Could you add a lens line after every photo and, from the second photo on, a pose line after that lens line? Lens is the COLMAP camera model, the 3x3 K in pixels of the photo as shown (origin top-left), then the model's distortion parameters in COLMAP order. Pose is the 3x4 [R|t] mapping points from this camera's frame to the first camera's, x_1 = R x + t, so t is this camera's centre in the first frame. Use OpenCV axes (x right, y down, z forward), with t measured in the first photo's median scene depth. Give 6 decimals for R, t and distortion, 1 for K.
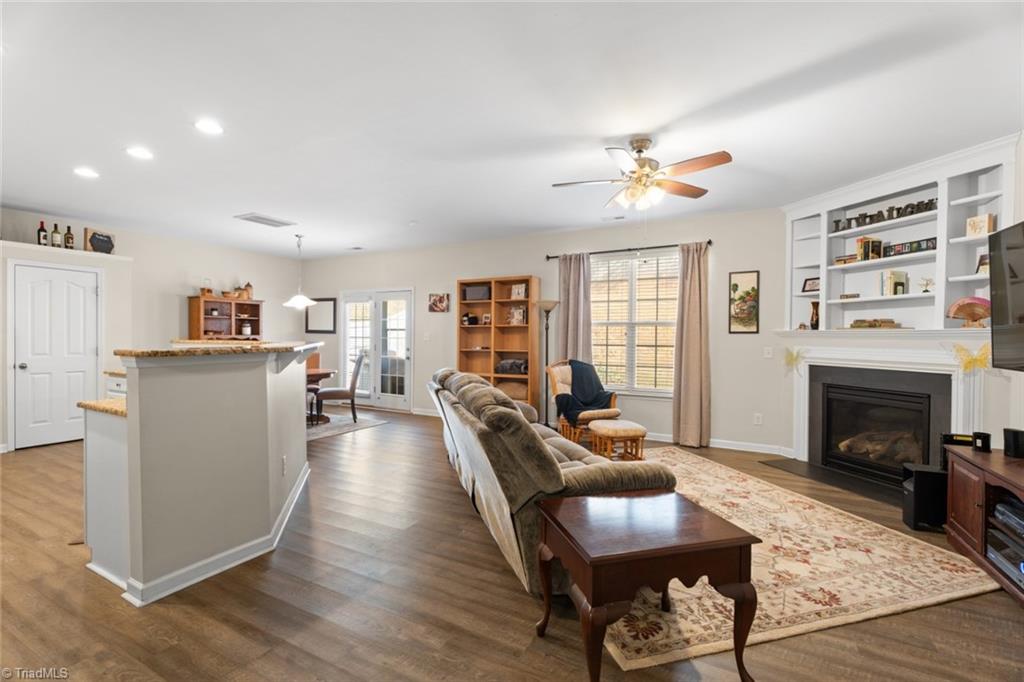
lens RADIAL K [[457.6, 0, 506.5], [0, 457.6, 339.1], [0, 0, 1]] dist [0.008121, -0.002004]
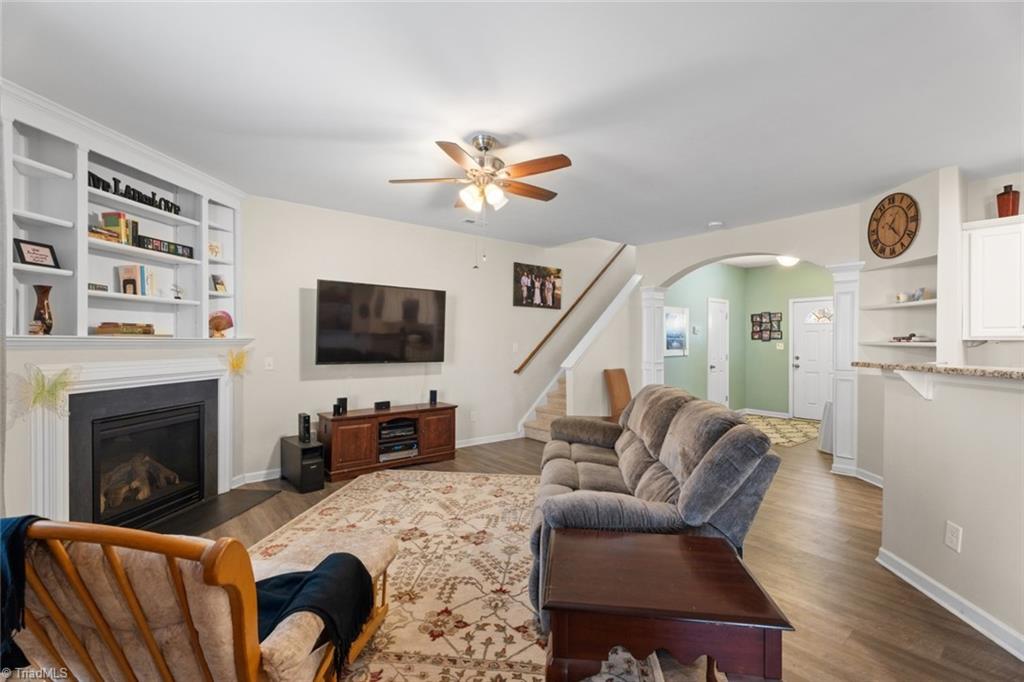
lens RADIAL K [[457.6, 0, 514.3], [0, 457.6, 340.8], [0, 0, 1]] dist [0.008121, -0.002004]
pose [[-0.929092, -0.009296, 0.369732, -0.068158], [-0.006776, 0.999944, 0.008115, -0.017823], [-0.369787, 0.005035, -0.929103, 1.085527]]
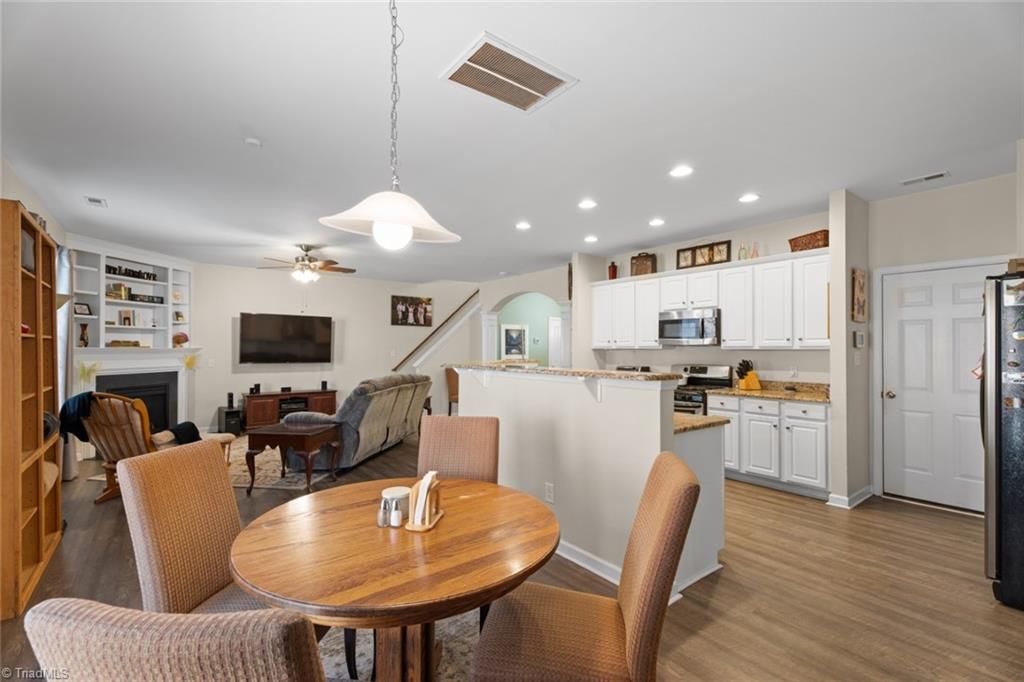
lens RADIAL K [[457.6, 0, 515.1], [0, 457.6, 343.1], [0, 0, 1]] dist [0.008121, -0.002004]
pose [[-0.921748, -0.002904, 0.387779, -0.686964], [-0.003982, 0.999990, -0.001978, -0.027174], [-0.387770, -0.003367, -0.921750, 1.380275]]
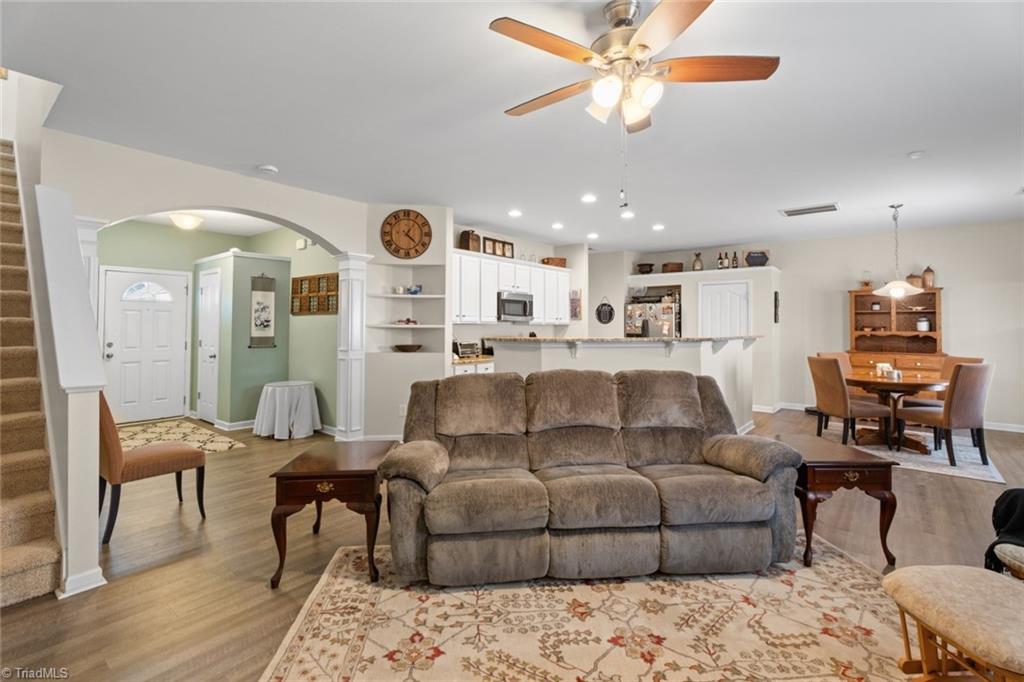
lens RADIAL K [[457.6, 0, 512.5], [0, 457.6, 314.7], [0, 0, 1]] dist [0.008121, -0.002004]
pose [[-0.183917, -0.026122, -0.982595, 0.522838], [-0.011344, 0.999637, -0.024452, -0.012848], [0.982876, 0.006649, -0.184147, 0.571474]]
